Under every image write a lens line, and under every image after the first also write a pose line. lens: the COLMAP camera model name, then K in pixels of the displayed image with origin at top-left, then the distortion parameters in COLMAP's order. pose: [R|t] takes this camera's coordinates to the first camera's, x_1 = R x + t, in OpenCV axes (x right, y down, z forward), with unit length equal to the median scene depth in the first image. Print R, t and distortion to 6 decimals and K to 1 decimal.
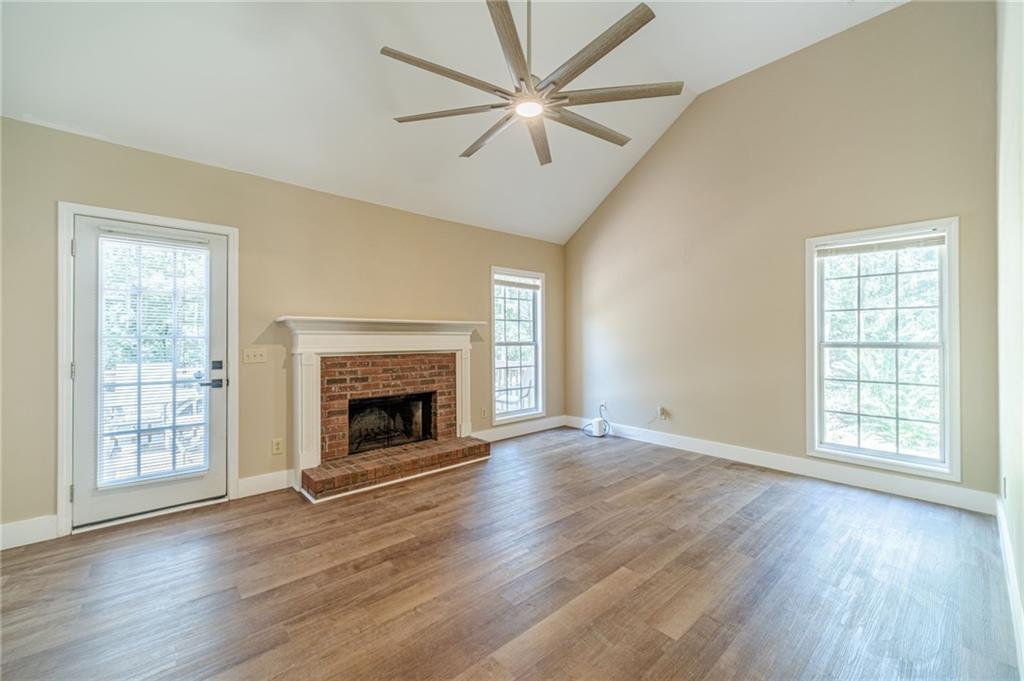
lens RADIAL K [[405.3, 0, 514.8], [0, 405.3, 340.6], [0, 0, 1]] dist [0.013019, -0.000282]
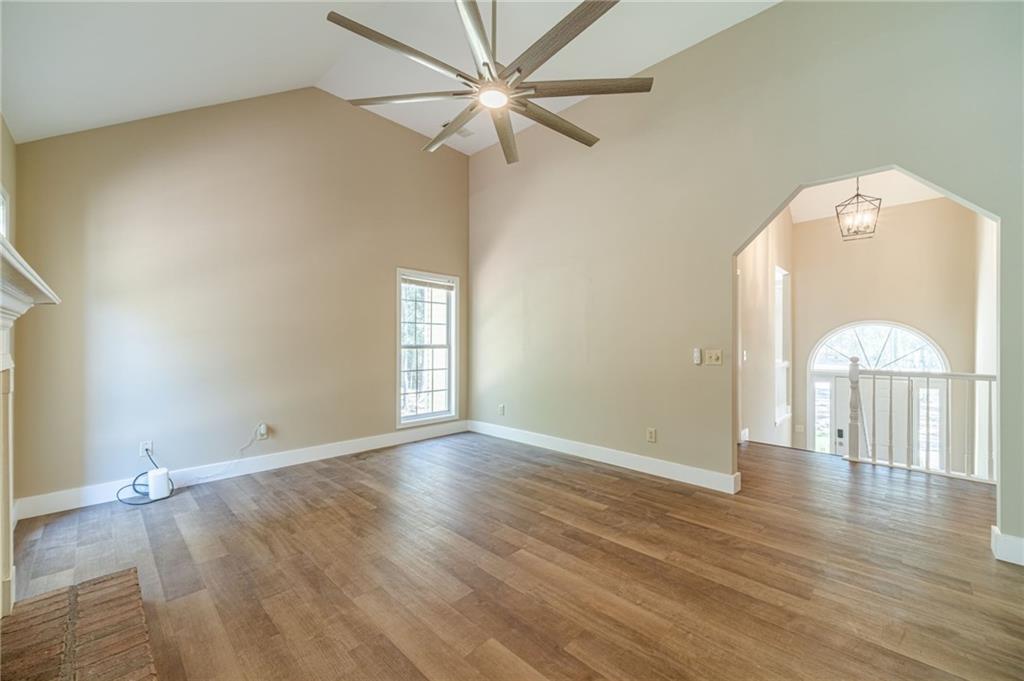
lens RADIAL K [[405.3, 0, 515.9], [0, 405.3, 345.9], [0, 0, 1]] dist [0.013019, -0.000282]
pose [[-0.073668, -0.004142, 0.997274, -0.715292], [-0.001752, 0.999990, 0.004024, 0.002288], [-0.997281, -0.001451, -0.073675, 0.797445]]
